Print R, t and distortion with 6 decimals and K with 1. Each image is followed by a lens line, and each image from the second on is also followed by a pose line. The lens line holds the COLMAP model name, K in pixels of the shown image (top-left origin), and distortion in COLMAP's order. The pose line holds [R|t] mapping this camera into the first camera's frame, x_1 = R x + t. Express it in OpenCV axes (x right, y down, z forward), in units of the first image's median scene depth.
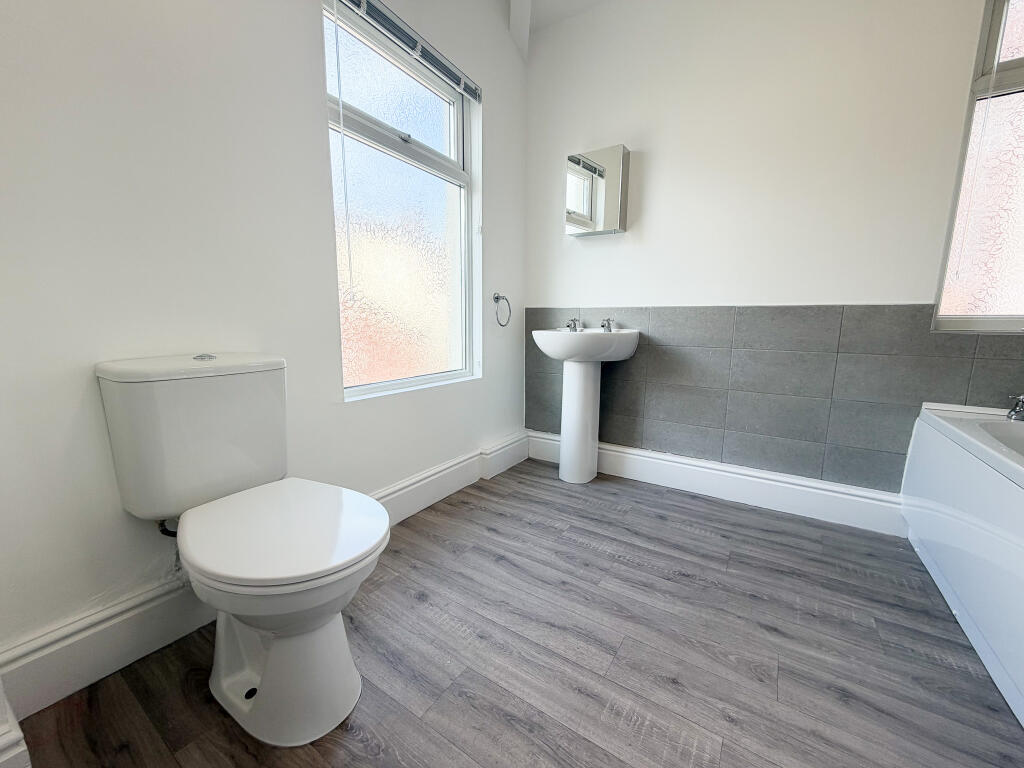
lens RADIAL K [[404.5, 0, 513.1], [0, 404.5, 384.4], [0, 0, 1]] dist [0.002997, -0.000244]
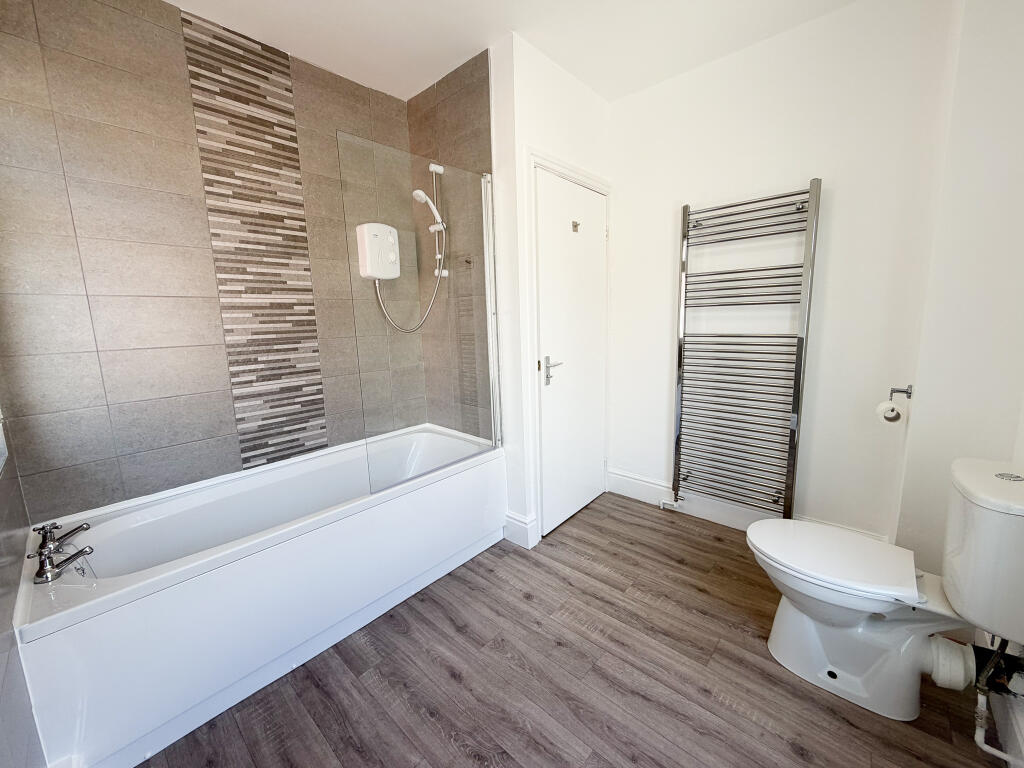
lens RADIAL K [[404.5, 0, 512.4], [0, 404.5, 380.0], [0, 0, 1]] dist [0.002997, -0.000244]
pose [[-0.986505, -0.002976, 0.163705, 0.292850], [0.049358, 0.947916, 0.314673, -0.641099], [-0.156115, 0.318506, -0.934977, 1.933973]]
